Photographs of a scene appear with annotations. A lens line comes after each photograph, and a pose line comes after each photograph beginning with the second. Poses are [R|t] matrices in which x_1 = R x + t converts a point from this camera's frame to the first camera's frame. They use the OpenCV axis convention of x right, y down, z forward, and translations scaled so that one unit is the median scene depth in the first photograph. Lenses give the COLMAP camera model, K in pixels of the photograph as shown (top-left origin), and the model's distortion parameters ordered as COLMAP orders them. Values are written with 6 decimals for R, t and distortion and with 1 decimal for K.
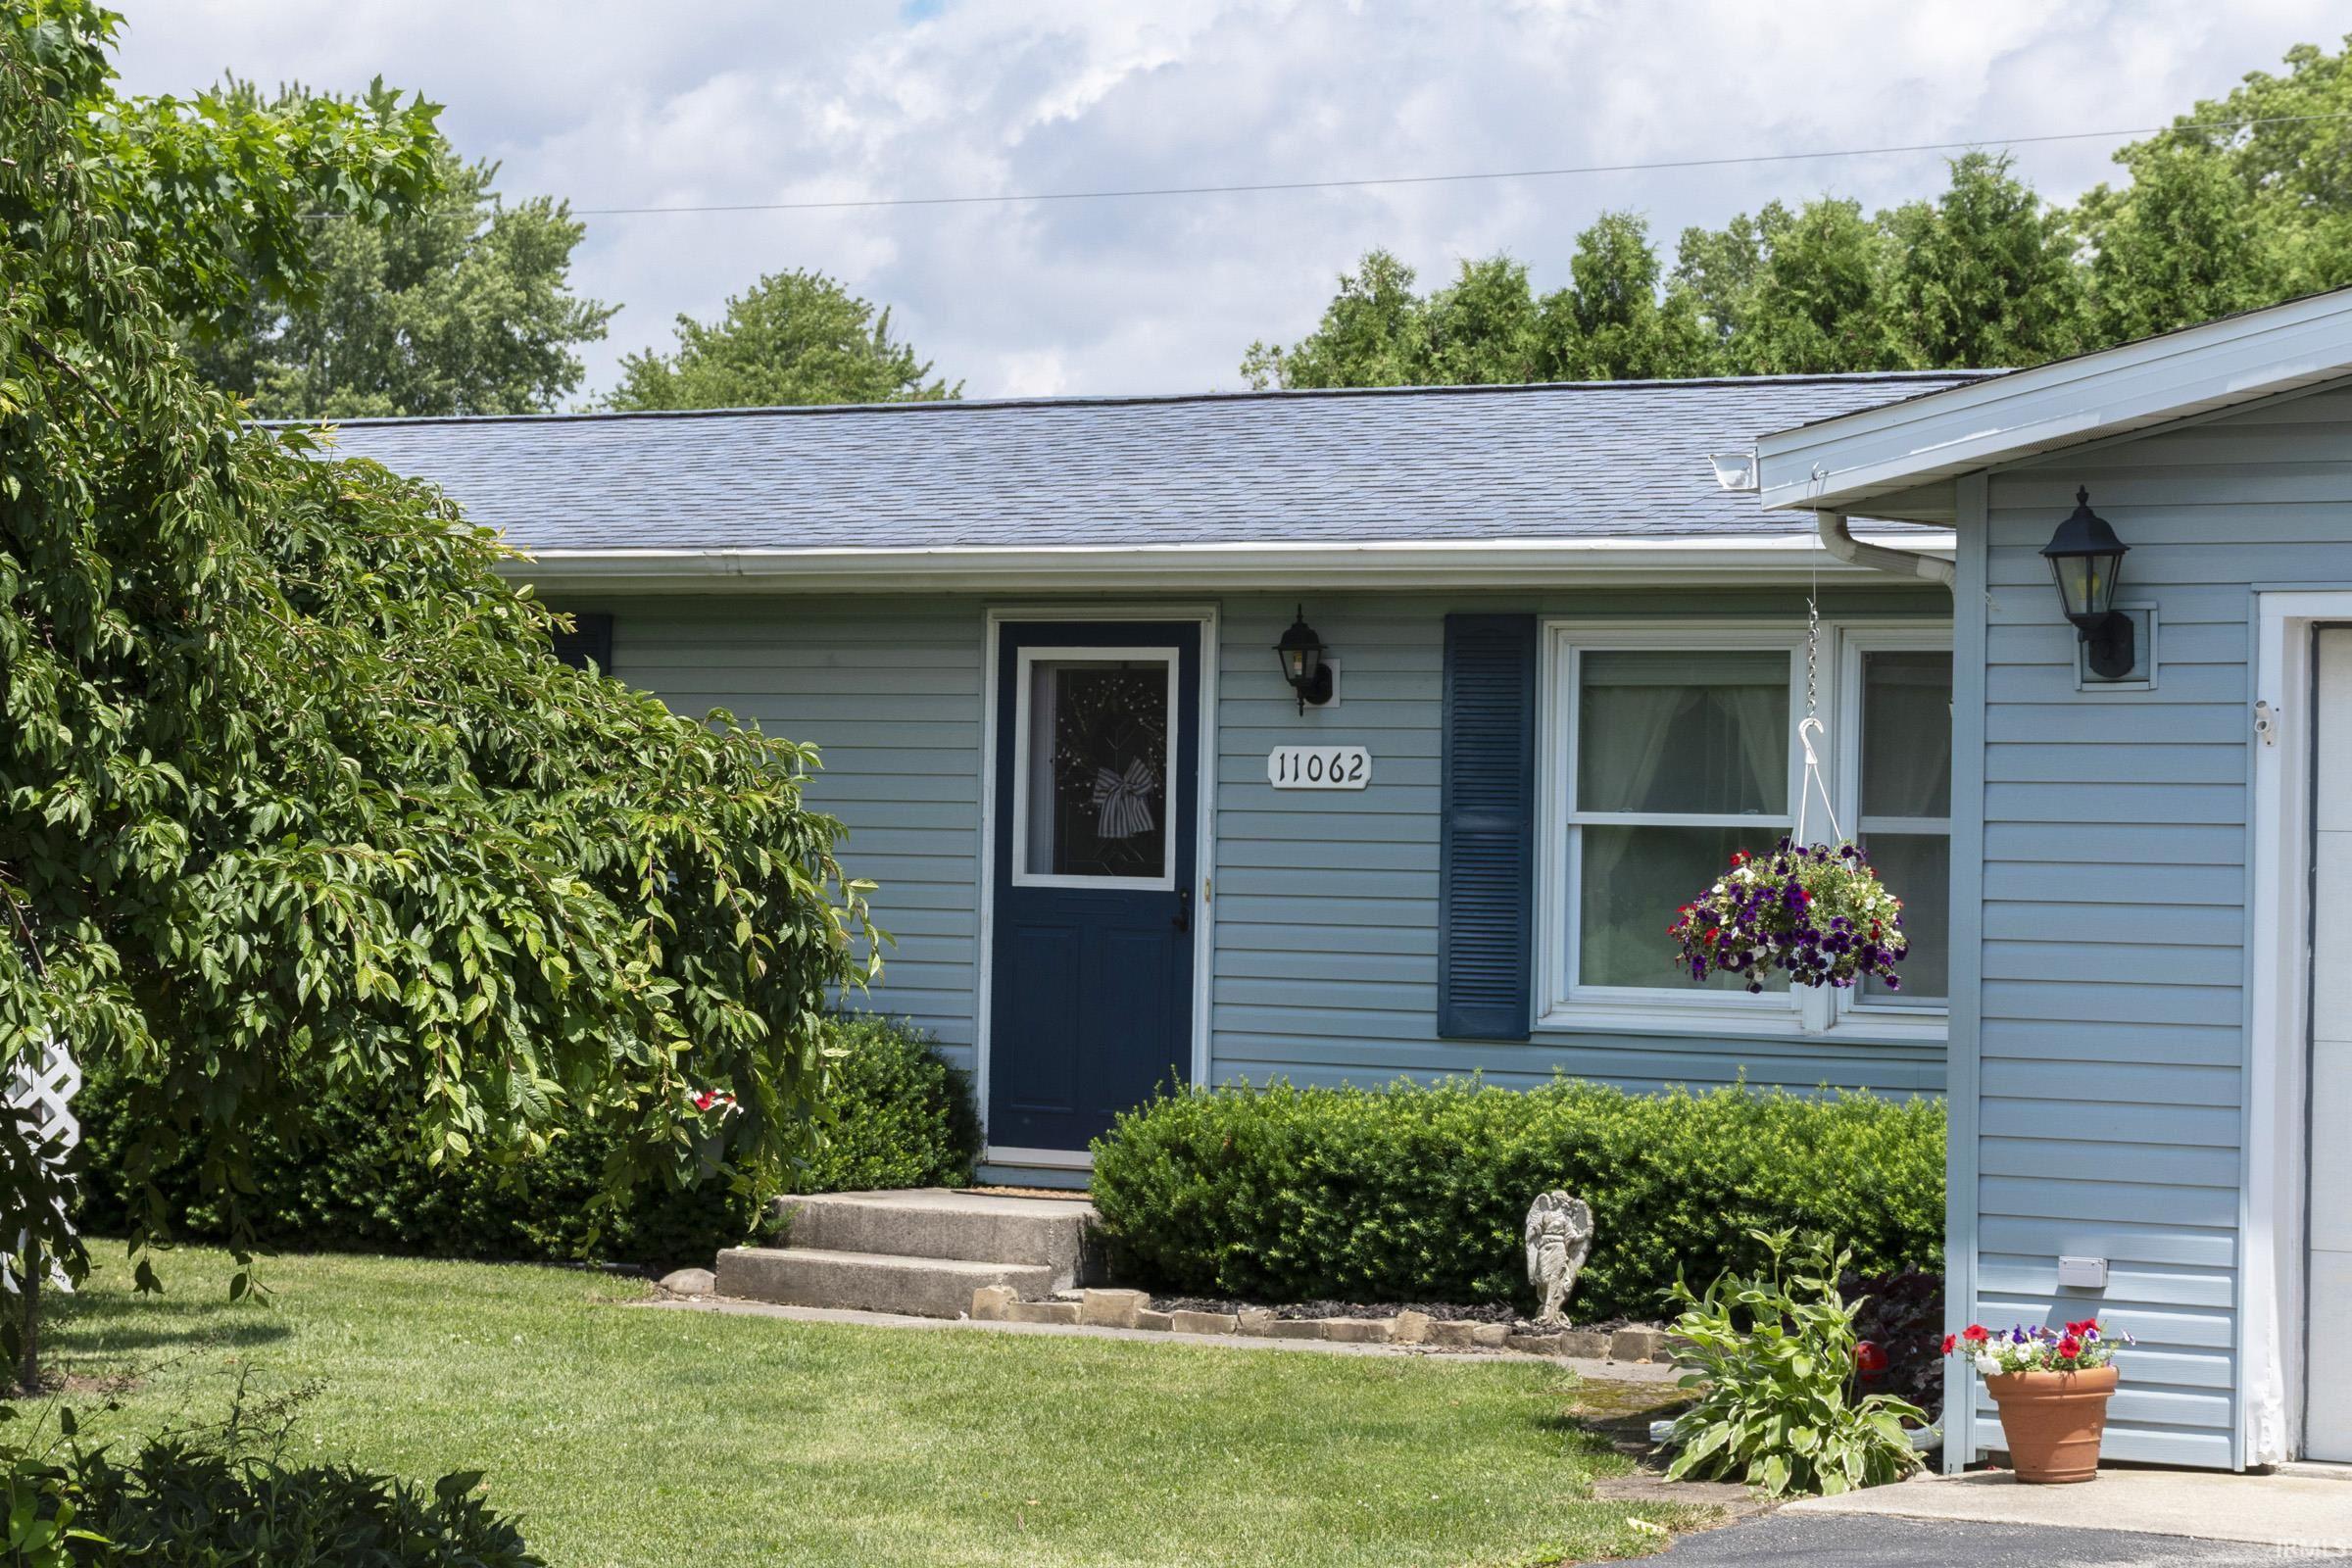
lens RADIAL K [[5531.5, 0, 1176.0], [0, 5531.5, 784.0], [0, 0, 1]] dist [-0.102008, 0.286568]
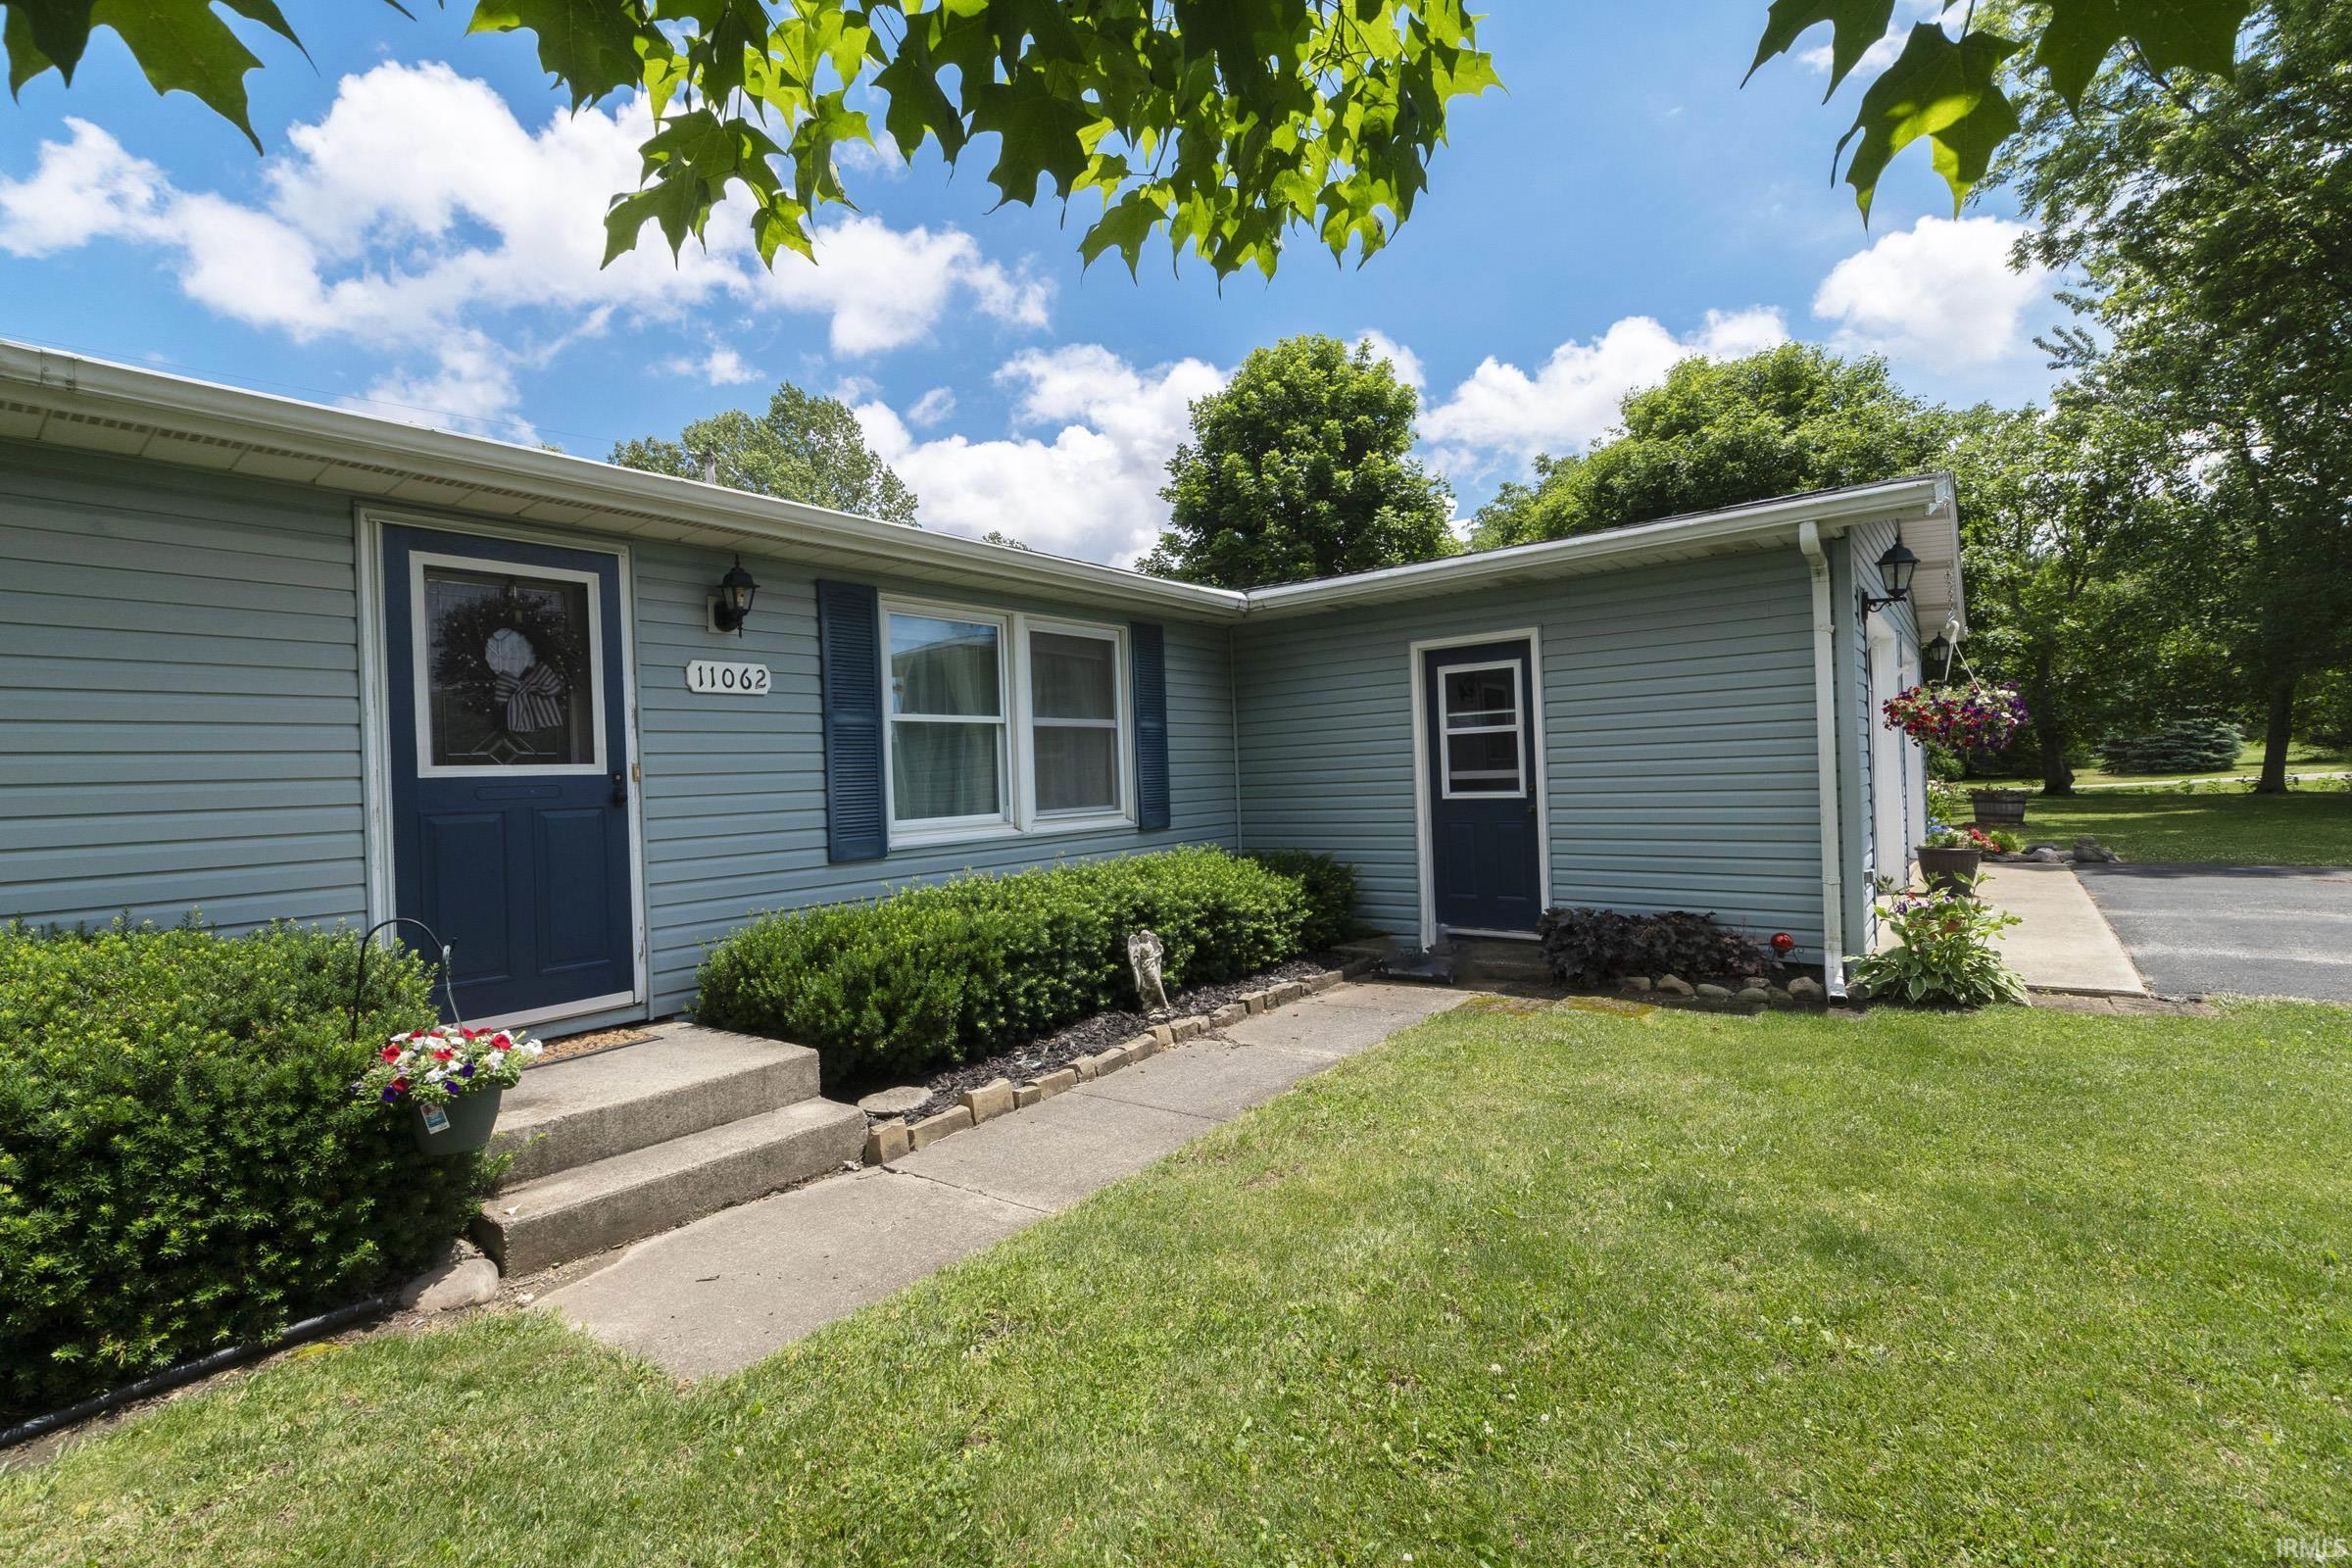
lens RADIAL K [[1039.2, 0, 1147.9], [0, 1039.2, 777.9], [0, 0, 1]] dist [0.001332, -0.000629]
pose [[0.117161, -0.016650, 0.992973, -0.228425], [0.044964, 0.998923, 0.011445, 0.024551], [-0.992095, 0.043307, 0.117783, 0.923585]]
